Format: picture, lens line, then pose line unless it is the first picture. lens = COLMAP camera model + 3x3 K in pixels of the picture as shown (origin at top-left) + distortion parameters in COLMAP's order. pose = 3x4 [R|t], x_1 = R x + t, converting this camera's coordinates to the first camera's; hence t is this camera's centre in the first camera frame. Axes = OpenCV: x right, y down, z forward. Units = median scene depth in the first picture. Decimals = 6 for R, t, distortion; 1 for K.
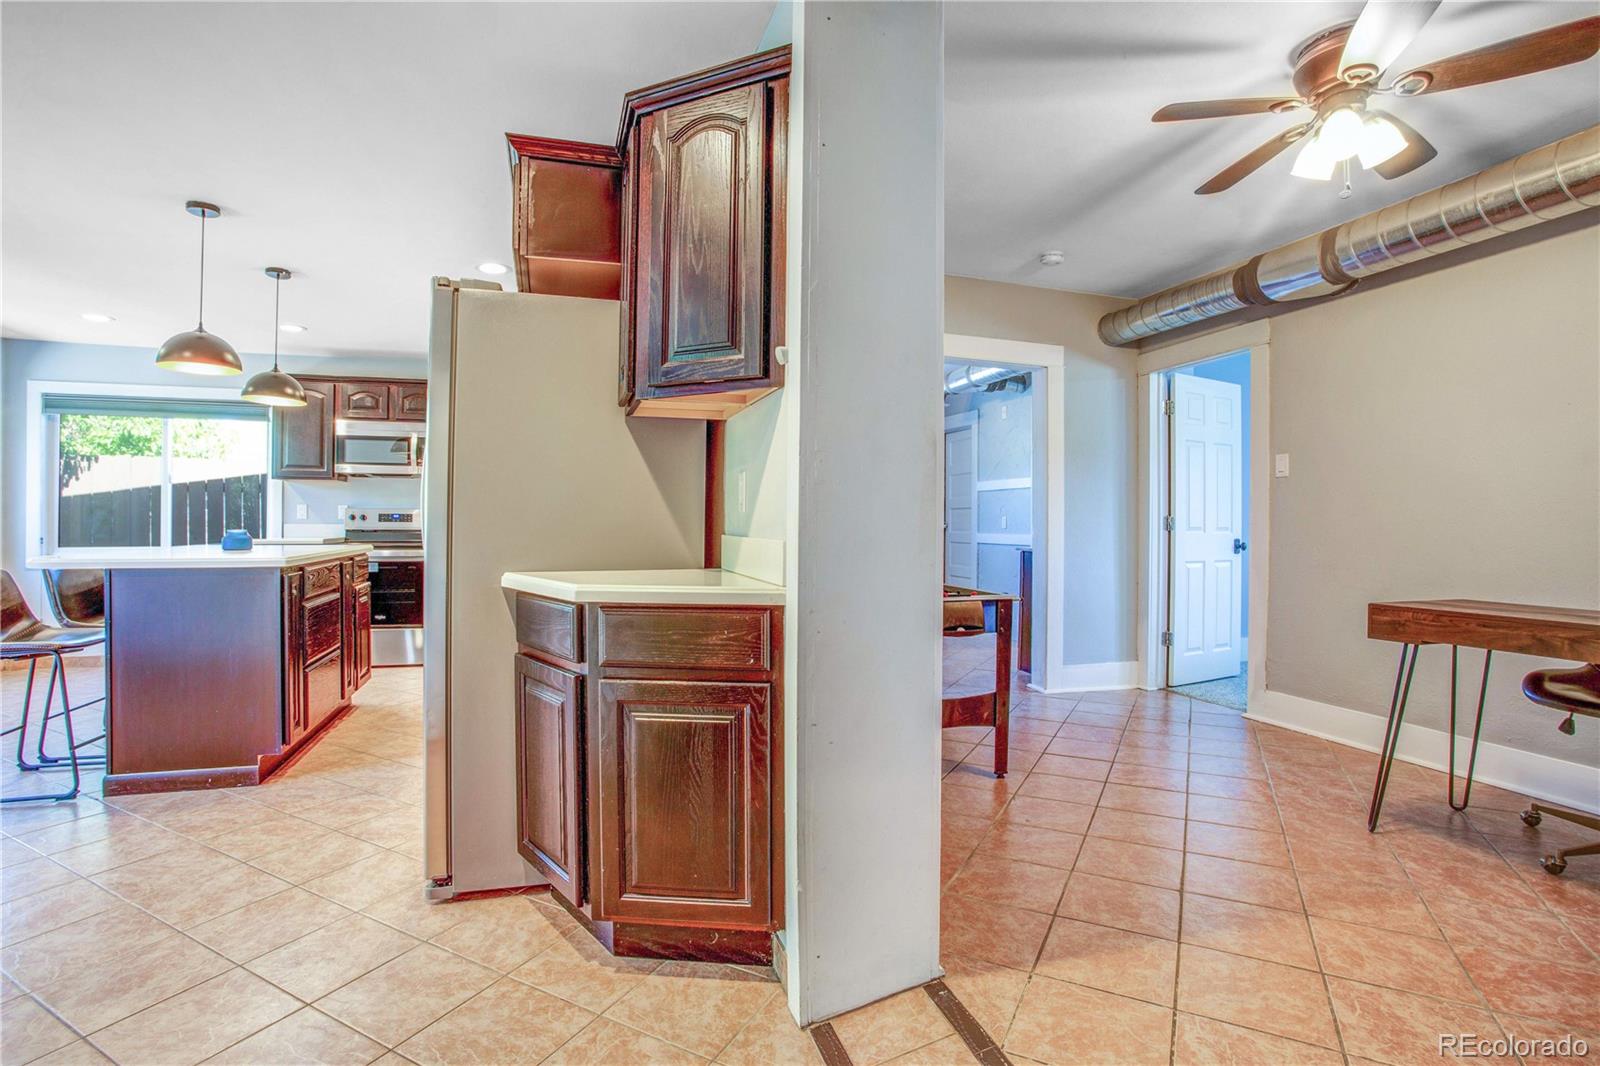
lens RADIAL K [[777.2, 0, 799.2], [0, 777.2, 528.3], [0, 0, 1]] dist [-0.067173, 0.018854]
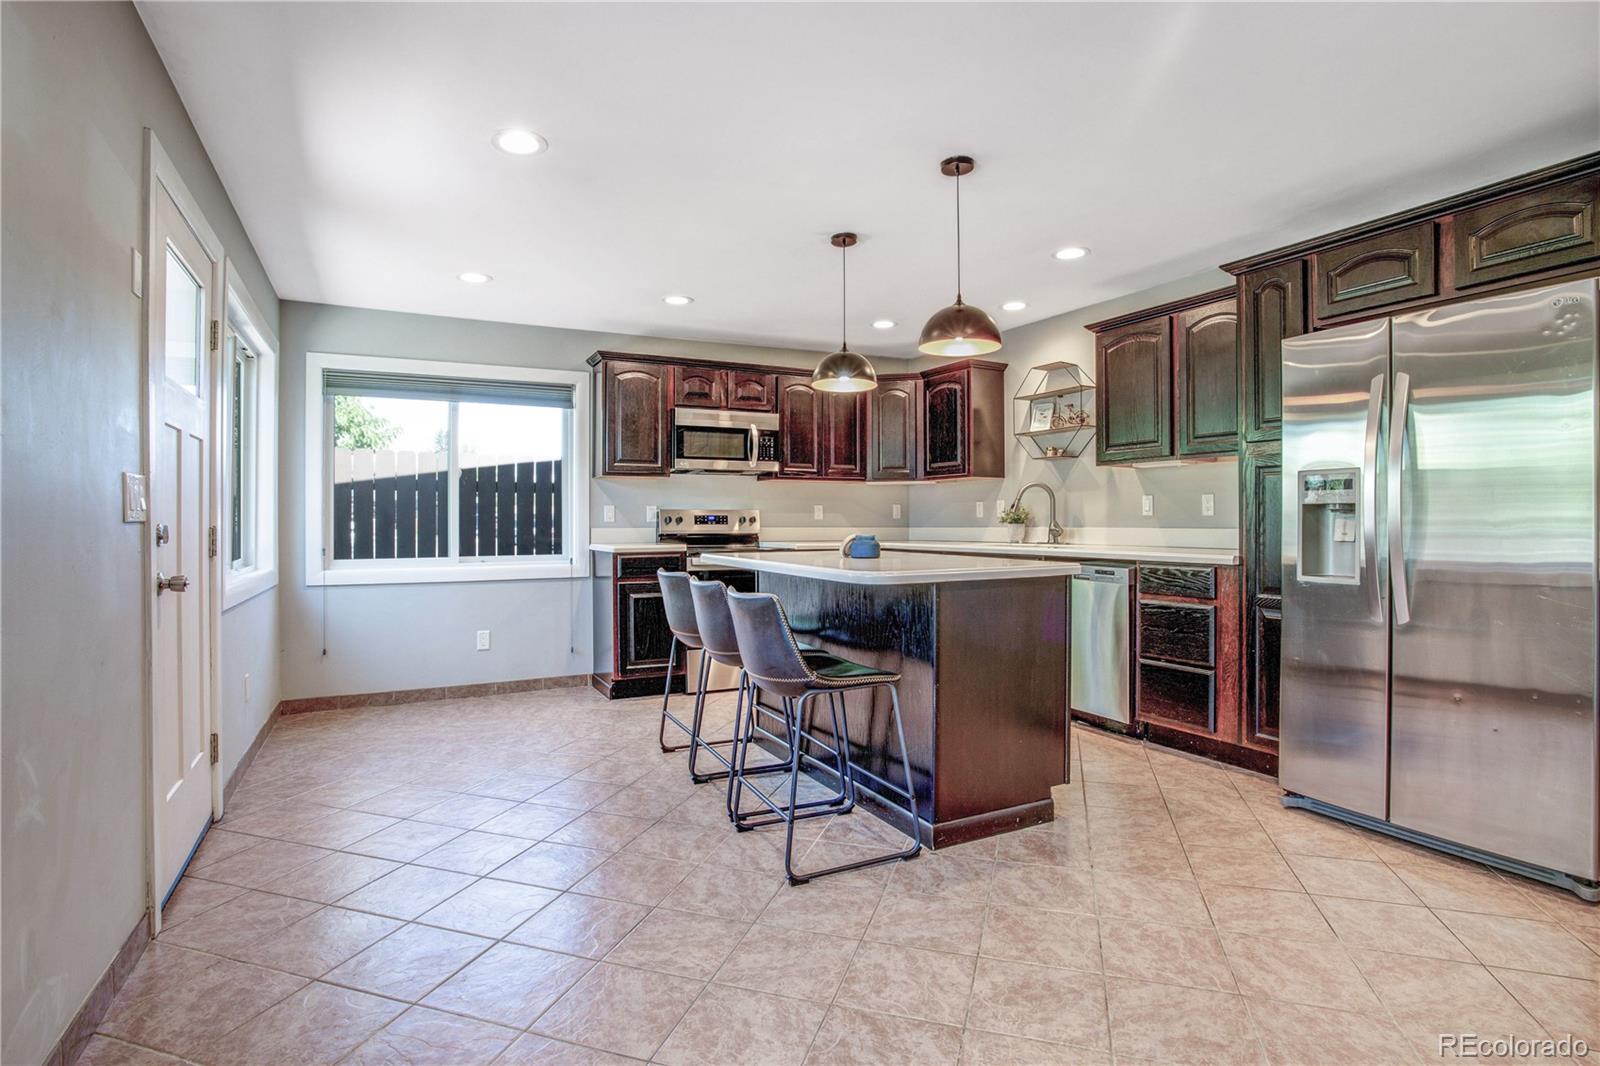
lens RADIAL K [[814.4, 0, 796.3], [0, 814.4, 530.3], [0, 0, 1]] dist [-0.063897, -0.000643]
pose [[0.985616, -0.011811, 0.168589, -0.667537], [0.011167, 0.999926, 0.004766, -0.005845], [-0.168633, -0.002815, 0.985675, 0.064865]]
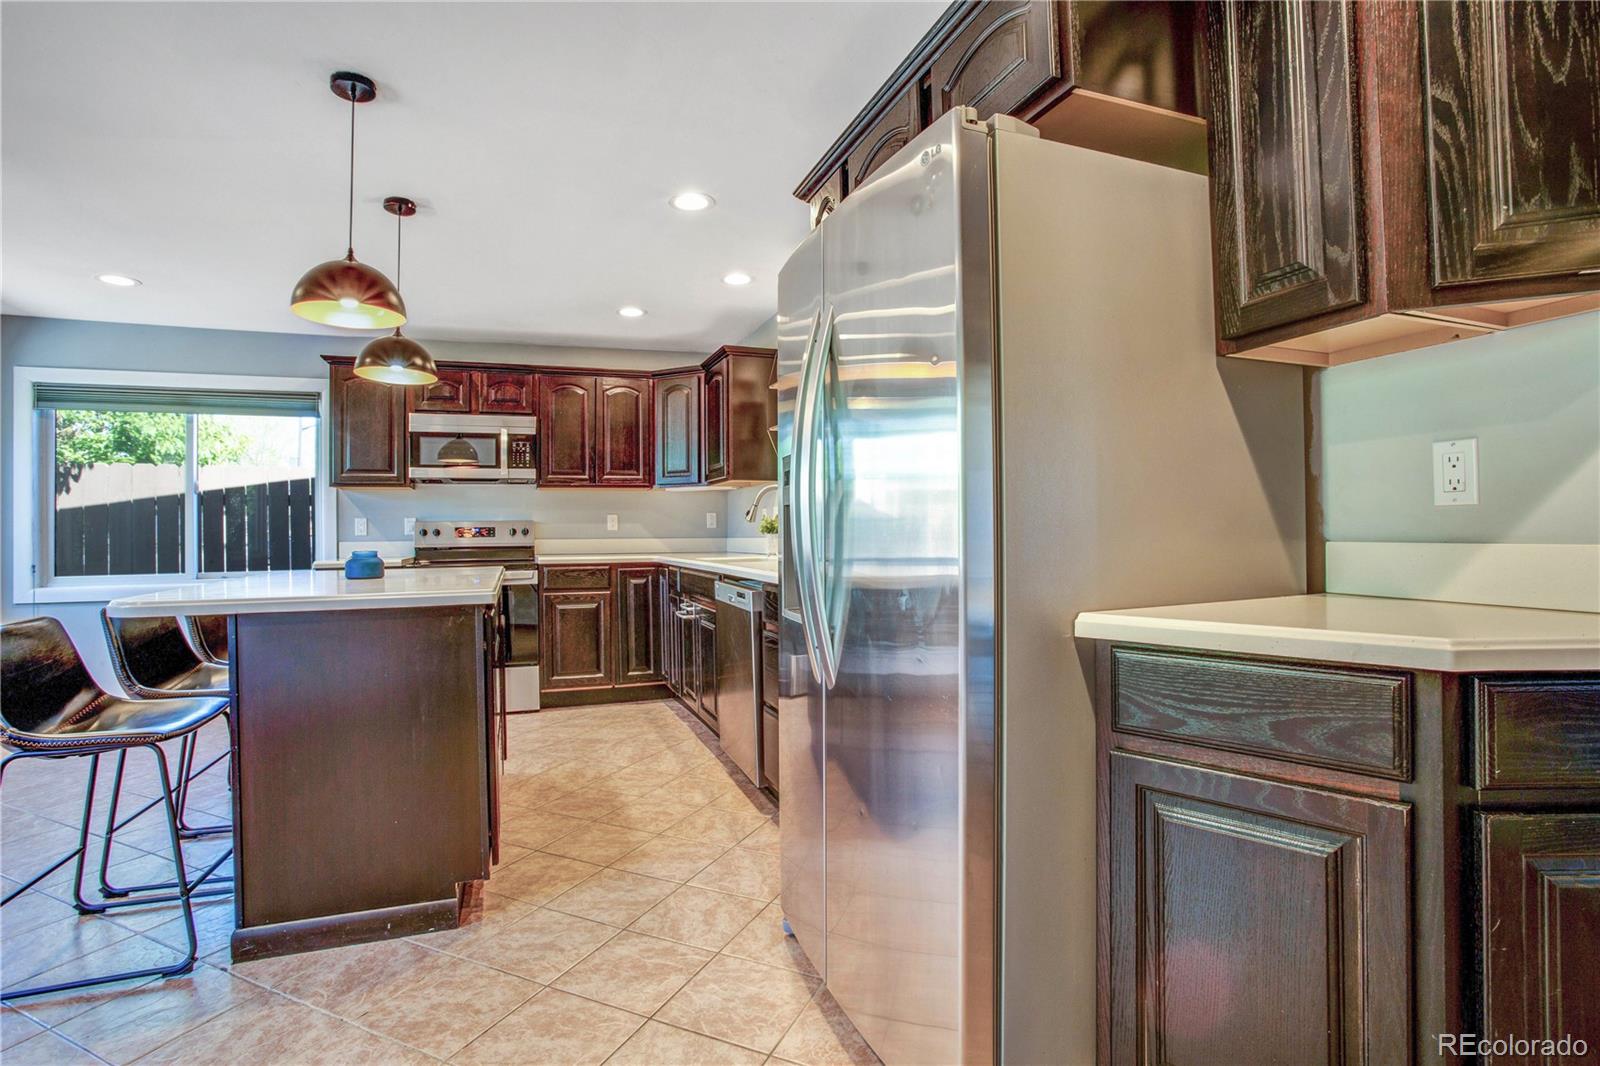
lens RADIAL K [[777.2, 0, 797.9], [0, 777.2, 527.3], [0, 0, 1]] dist [-0.067173, 0.018854]
pose [[0.998403, -0.019098, 0.053169, -0.253395], [0.019745, 0.999737, -0.011669, -0.002381], [-0.052932, 0.012700, 0.998517, 0.169853]]
